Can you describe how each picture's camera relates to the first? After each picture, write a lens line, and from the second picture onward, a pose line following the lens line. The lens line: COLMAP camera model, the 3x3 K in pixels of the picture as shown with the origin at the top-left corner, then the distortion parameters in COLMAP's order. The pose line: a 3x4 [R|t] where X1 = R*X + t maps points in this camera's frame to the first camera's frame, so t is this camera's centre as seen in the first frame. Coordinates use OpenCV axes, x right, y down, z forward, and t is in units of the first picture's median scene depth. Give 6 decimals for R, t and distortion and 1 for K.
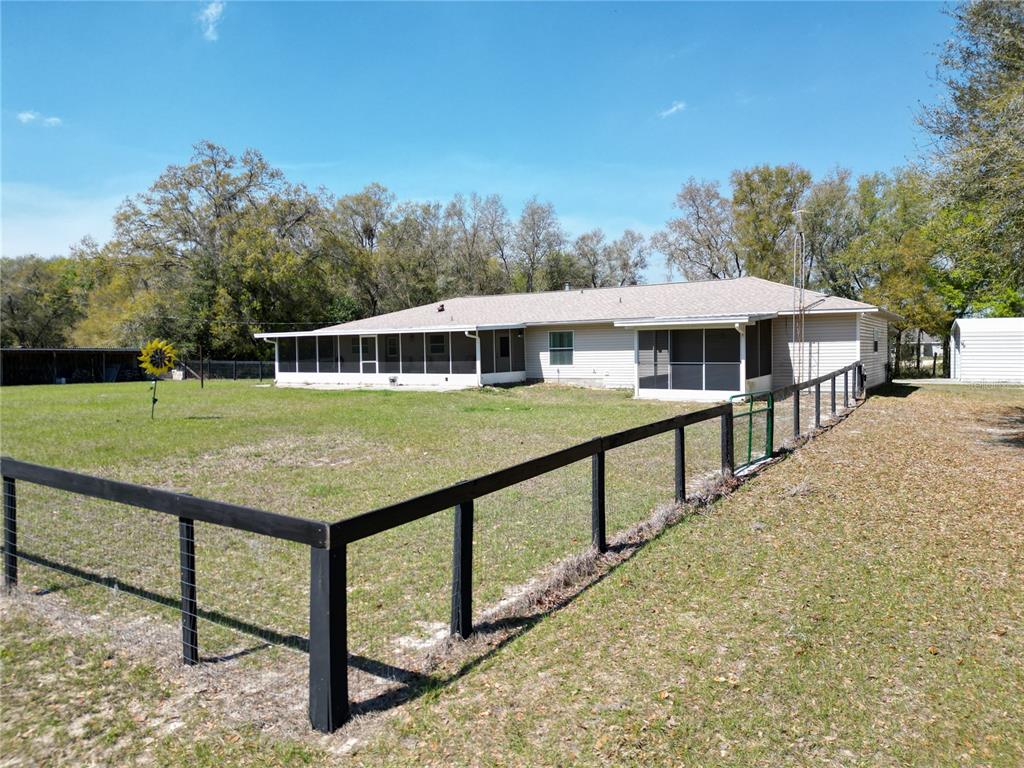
lens RADIAL K [[726.0, 0, 508.9], [0, 726.0, 385.3], [0, 0, 1]] dist [0.026057, -0.048424]
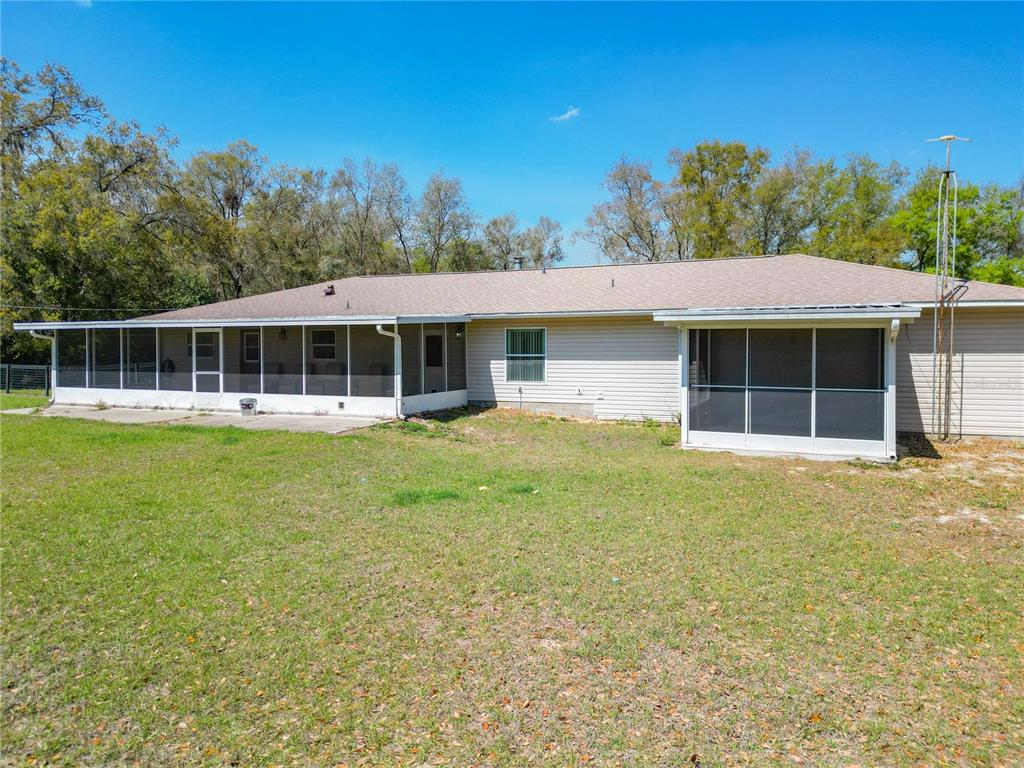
lens RADIAL K [[726.0, 0, 513.2], [0, 726.0, 380.0], [0, 0, 1]] dist [0.026057, -0.048424]
pose [[0.986356, 0.007584, 0.164450, -0.028807], [-0.006680, 0.999959, -0.006048, -0.016732], [-0.164489, 0.004867, 0.986367, 0.248730]]
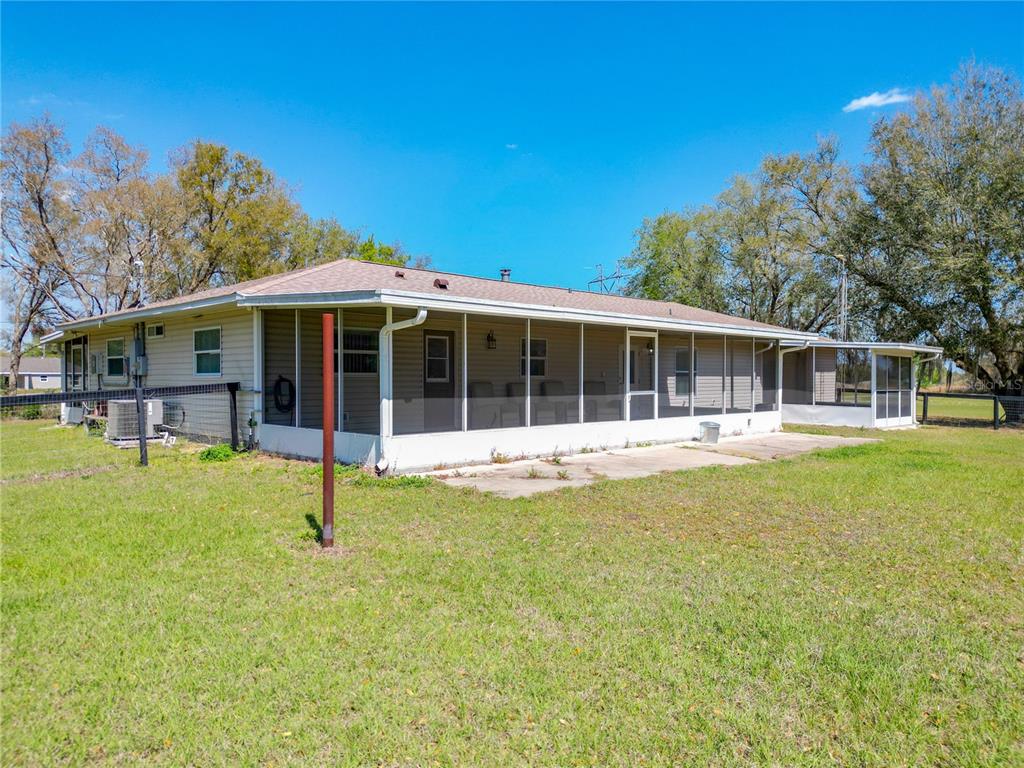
lens RADIAL K [[726.0, 0, 514.5], [0, 726.0, 386.7], [0, 0, 1]] dist [0.026057, -0.048424]
pose [[0.247388, 0.001578, 0.968915, -0.429956], [0.041748, 0.999053, -0.012286, -0.023200], [-0.968017, 0.043490, 0.247087, 0.658921]]
